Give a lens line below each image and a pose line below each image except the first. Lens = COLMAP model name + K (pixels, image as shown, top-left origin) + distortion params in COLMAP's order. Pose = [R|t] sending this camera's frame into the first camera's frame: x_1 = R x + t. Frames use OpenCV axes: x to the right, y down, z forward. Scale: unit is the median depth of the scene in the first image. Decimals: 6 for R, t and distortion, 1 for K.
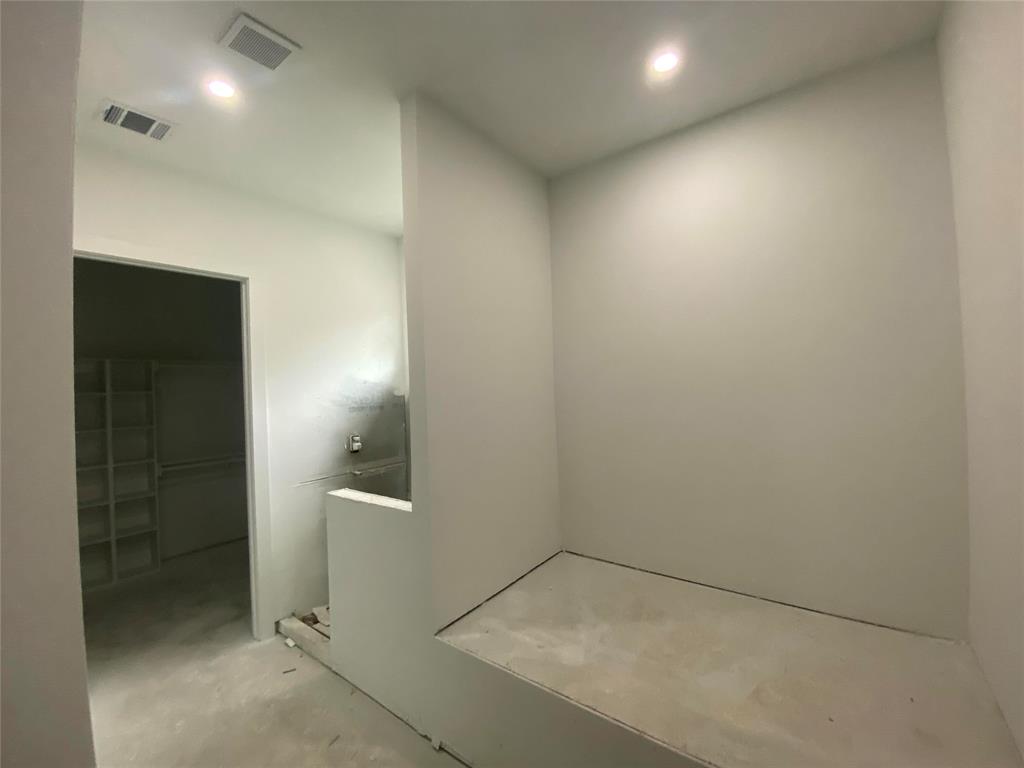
lens RADIAL K [[418.6, 0, 515.4], [0, 418.6, 382.5], [0, 0, 1]] dist [-0.006008, -0.008573]
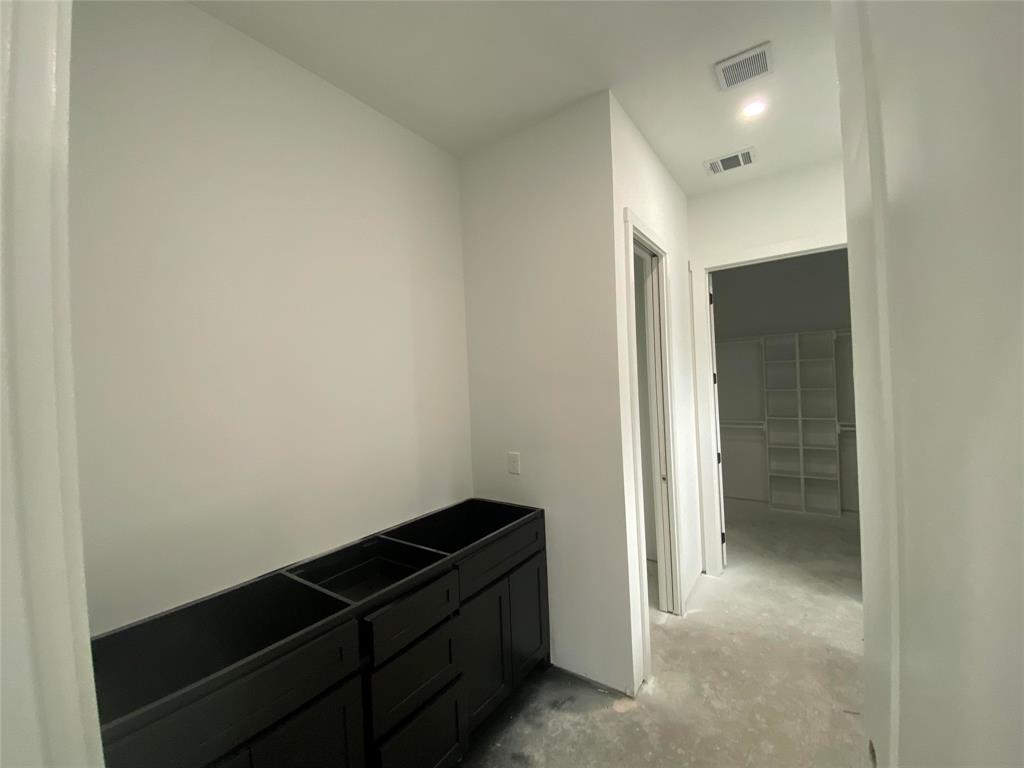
lens RADIAL K [[418.6, 0, 515.5], [0, 418.6, 379.5], [0, 0, 1]] dist [-0.006008, -0.008573]
pose [[0.036693, 0.028902, -0.998909, 0.391100], [0.045529, 0.998495, 0.030562, 0.011568], [0.998289, -0.046600, 0.035322, 0.172206]]
